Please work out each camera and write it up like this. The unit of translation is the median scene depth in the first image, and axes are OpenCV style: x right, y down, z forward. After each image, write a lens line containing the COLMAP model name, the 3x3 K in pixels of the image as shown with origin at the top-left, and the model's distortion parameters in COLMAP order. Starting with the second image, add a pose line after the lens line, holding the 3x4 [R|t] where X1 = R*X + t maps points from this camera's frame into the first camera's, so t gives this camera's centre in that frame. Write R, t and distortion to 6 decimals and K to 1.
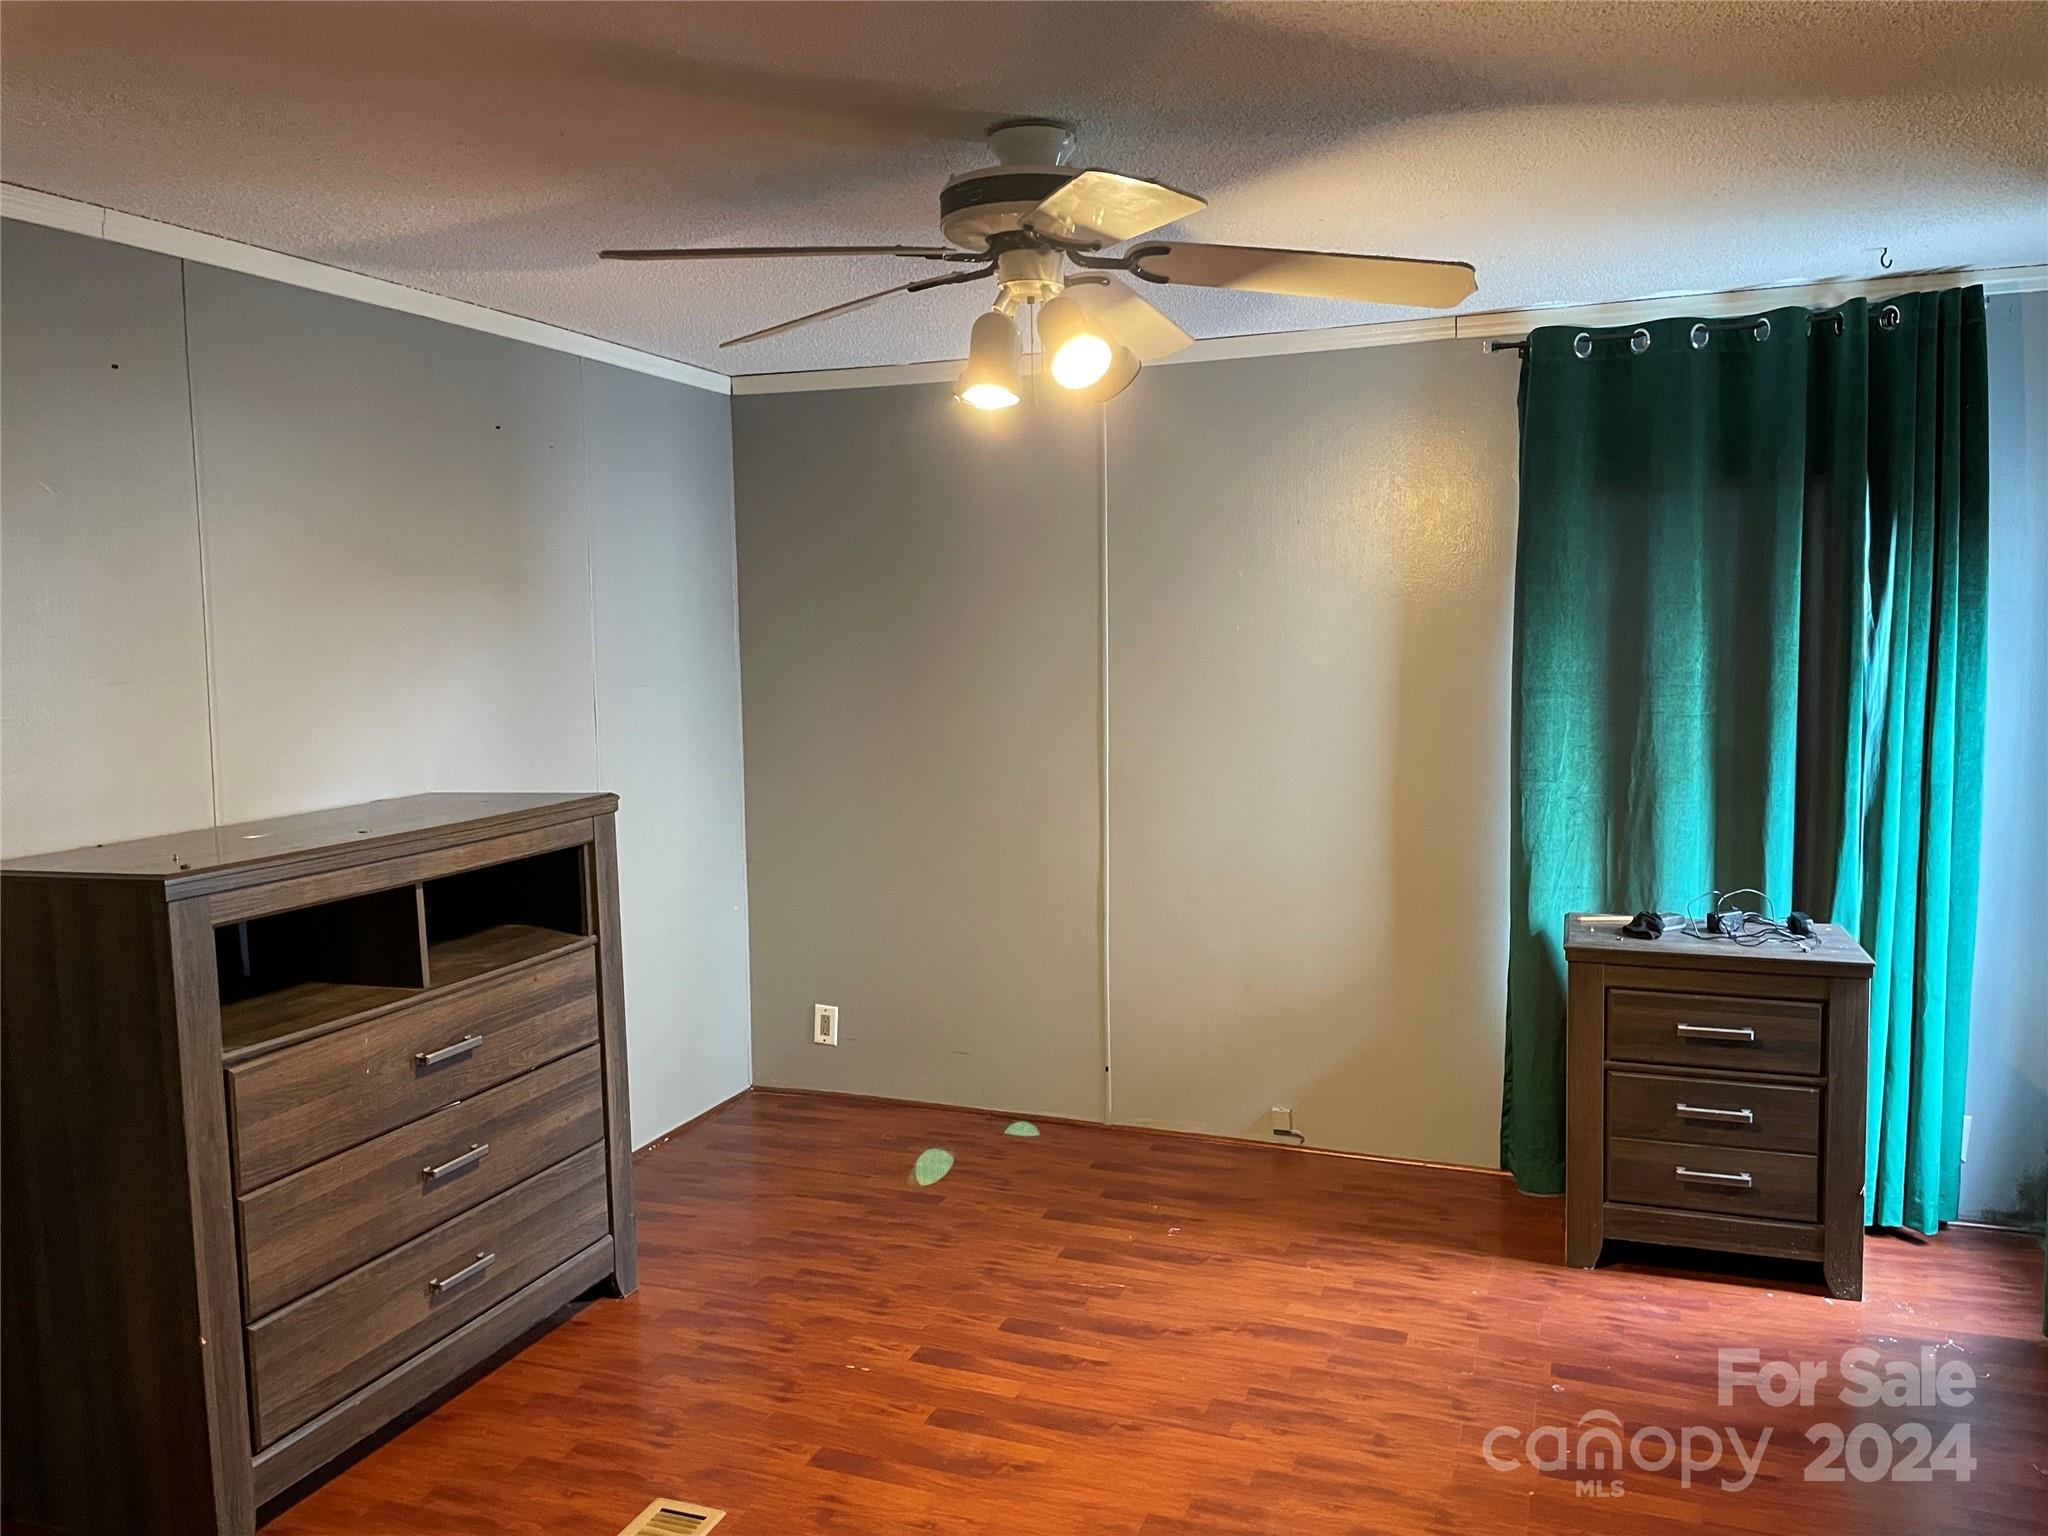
lens RADIAL K [[1531.7, 0, 1016.7], [0, 1531.7, 763.3], [0, 0, 1]] dist [0.064539, -0.099440]
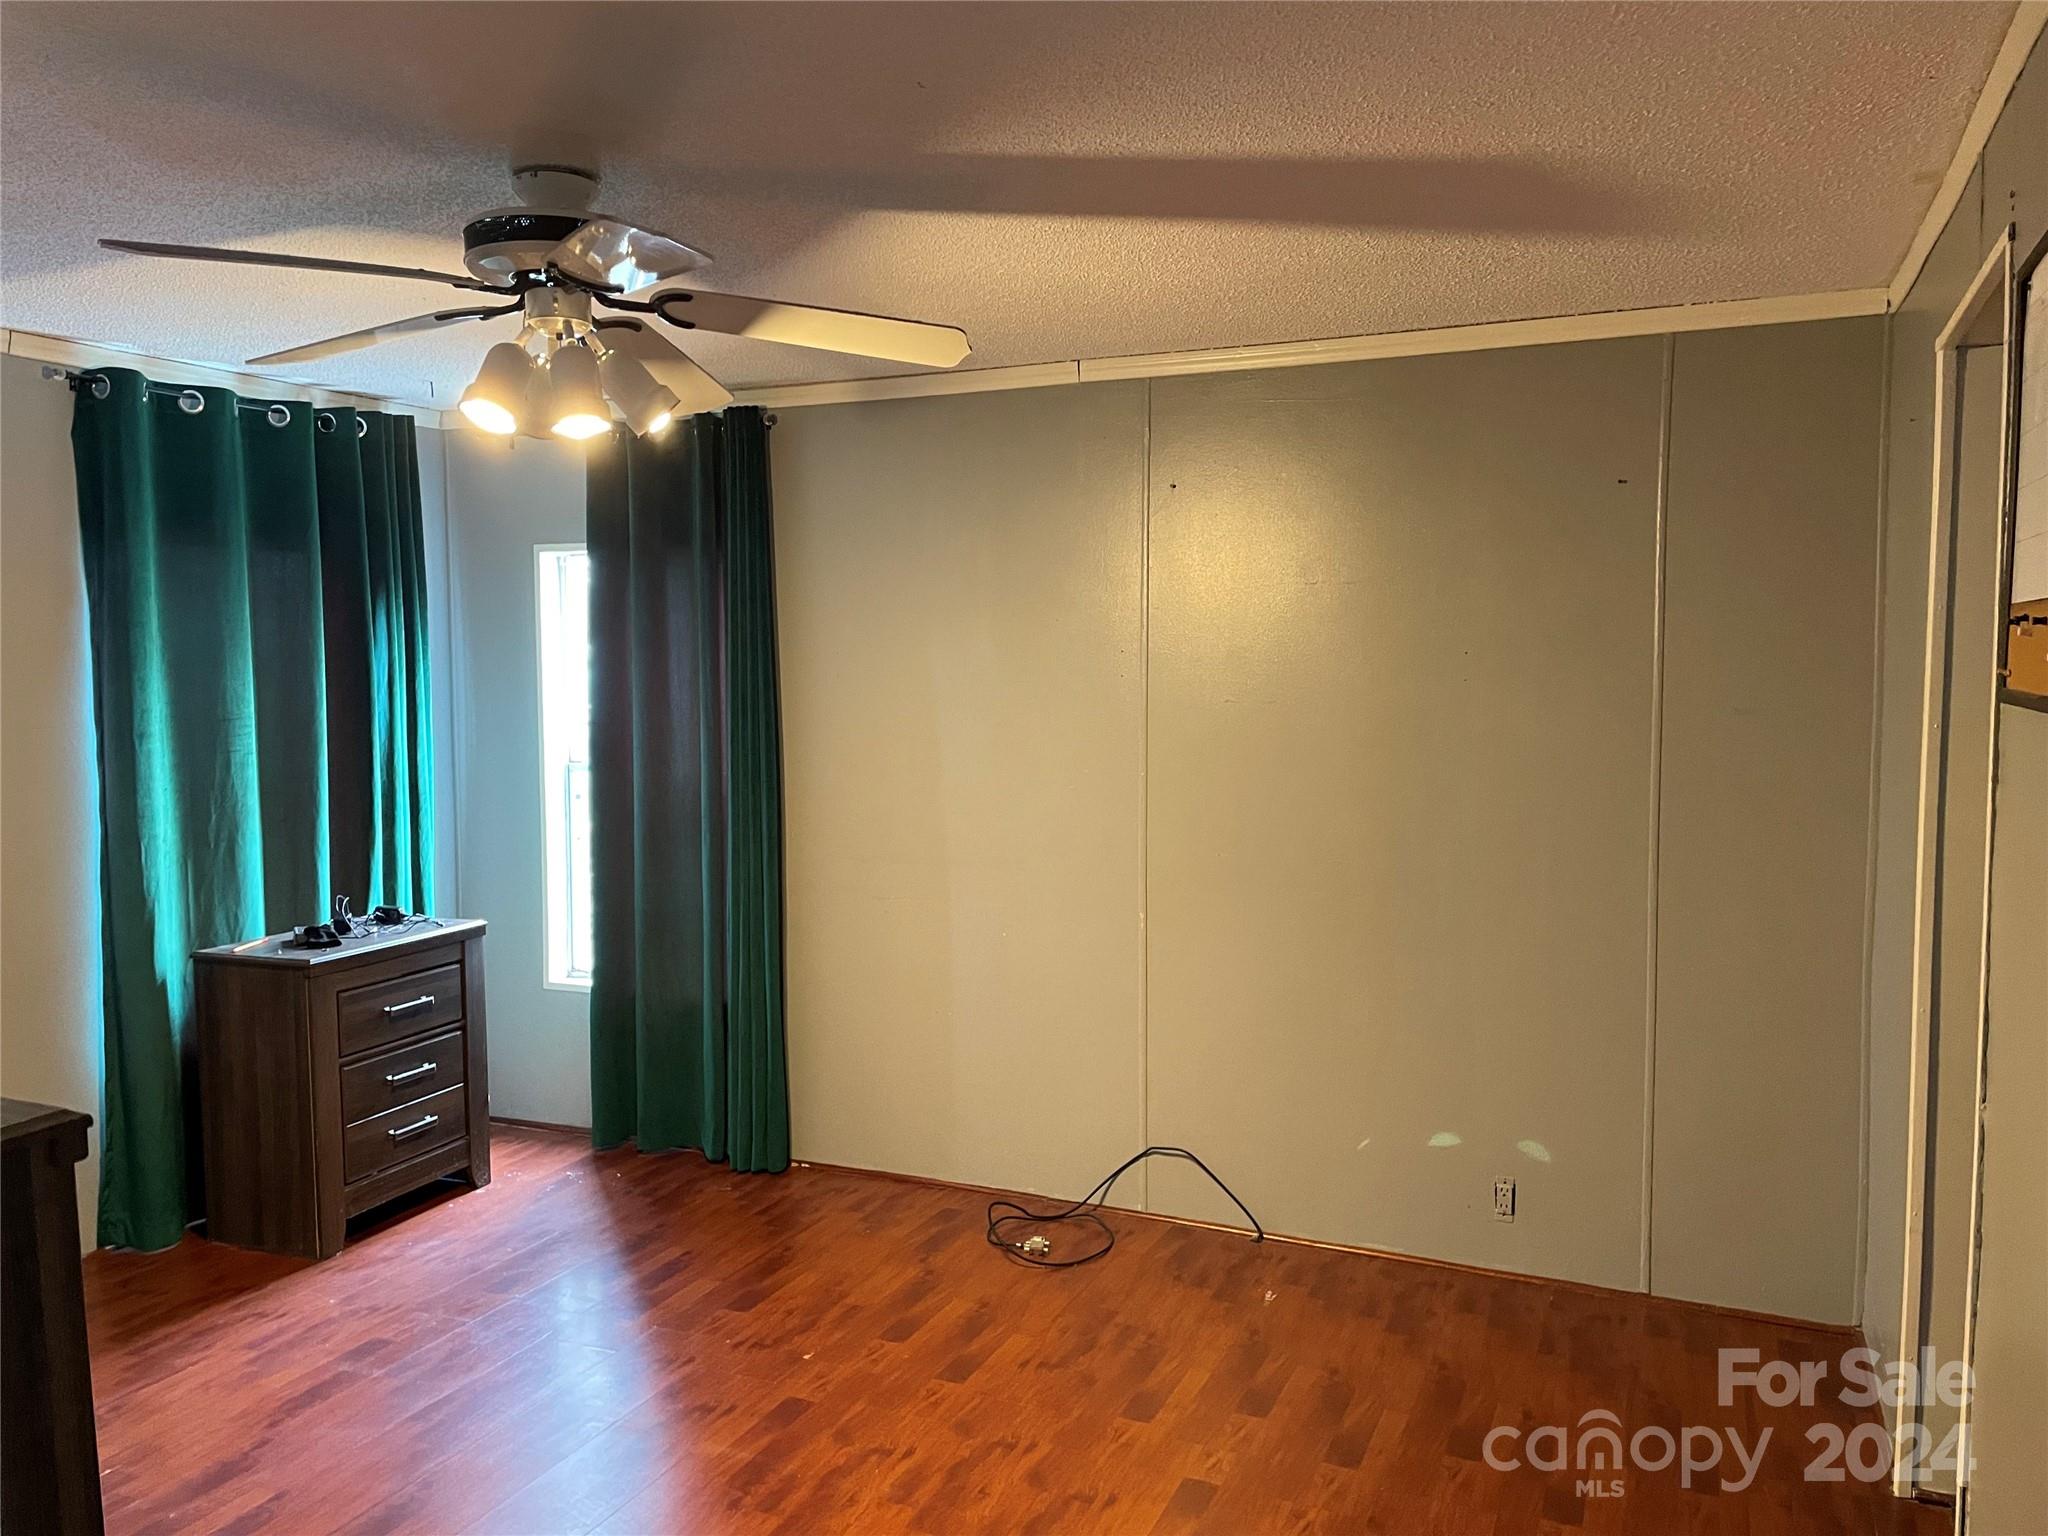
lens RADIAL K [[1525.3, 0, 1018.1], [0, 1525.3, 773.8], [0, 0, 1]] dist [0.055541, -0.002102]
pose [[0.055102, -0.061396, 0.996591, -0.693454], [0.099335, 0.993493, 0.055713, -0.025231], [-0.993527, 0.095926, 0.060842, 0.429865]]
